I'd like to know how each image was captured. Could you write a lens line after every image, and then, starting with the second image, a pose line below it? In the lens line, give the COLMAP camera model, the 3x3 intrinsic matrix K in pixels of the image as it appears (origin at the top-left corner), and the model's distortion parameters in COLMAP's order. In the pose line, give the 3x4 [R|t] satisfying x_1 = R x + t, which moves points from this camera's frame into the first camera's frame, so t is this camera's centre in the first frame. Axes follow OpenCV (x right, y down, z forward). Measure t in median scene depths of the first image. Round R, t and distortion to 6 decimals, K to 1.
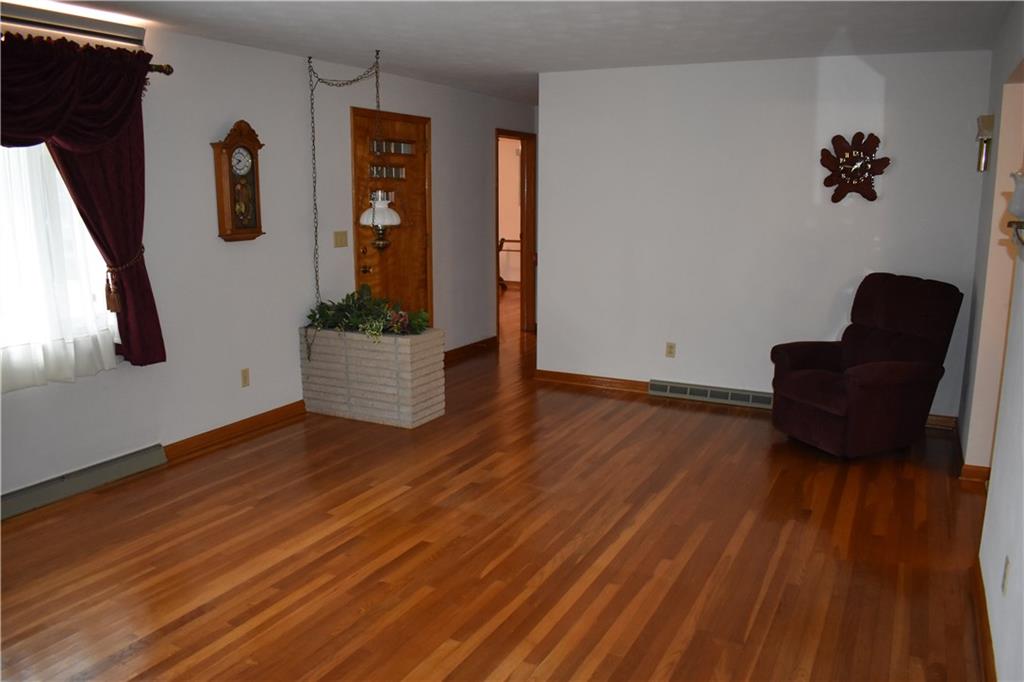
lens RADIAL K [[794.7, 0, 512.0], [0, 794.7, 341.0], [0, 0, 1]] dist [-0.097479, 0.013288]
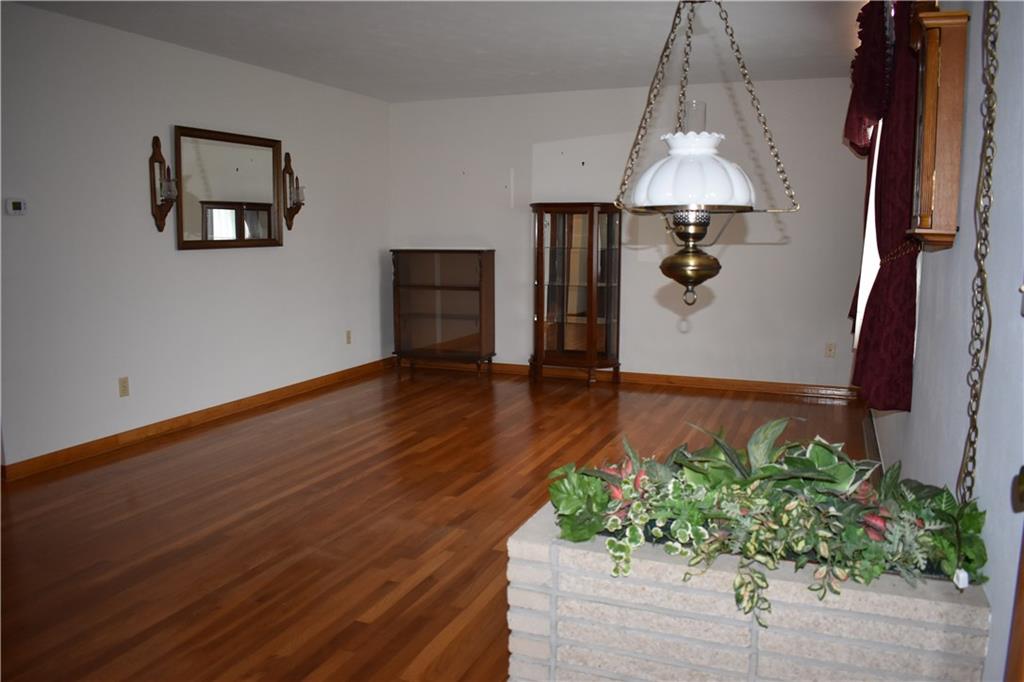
lens RADIAL K [[794.7, 0, 512.0], [0, 794.7, 341.0], [0, 0, 1]] dist [-0.097479, 0.013288]
pose [[-0.995437, 0.008440, -0.095044, -0.070165], [-0.022170, 0.948363, 0.316411, -0.230856], [0.092807, 0.317075, -0.943849, 1.549047]]
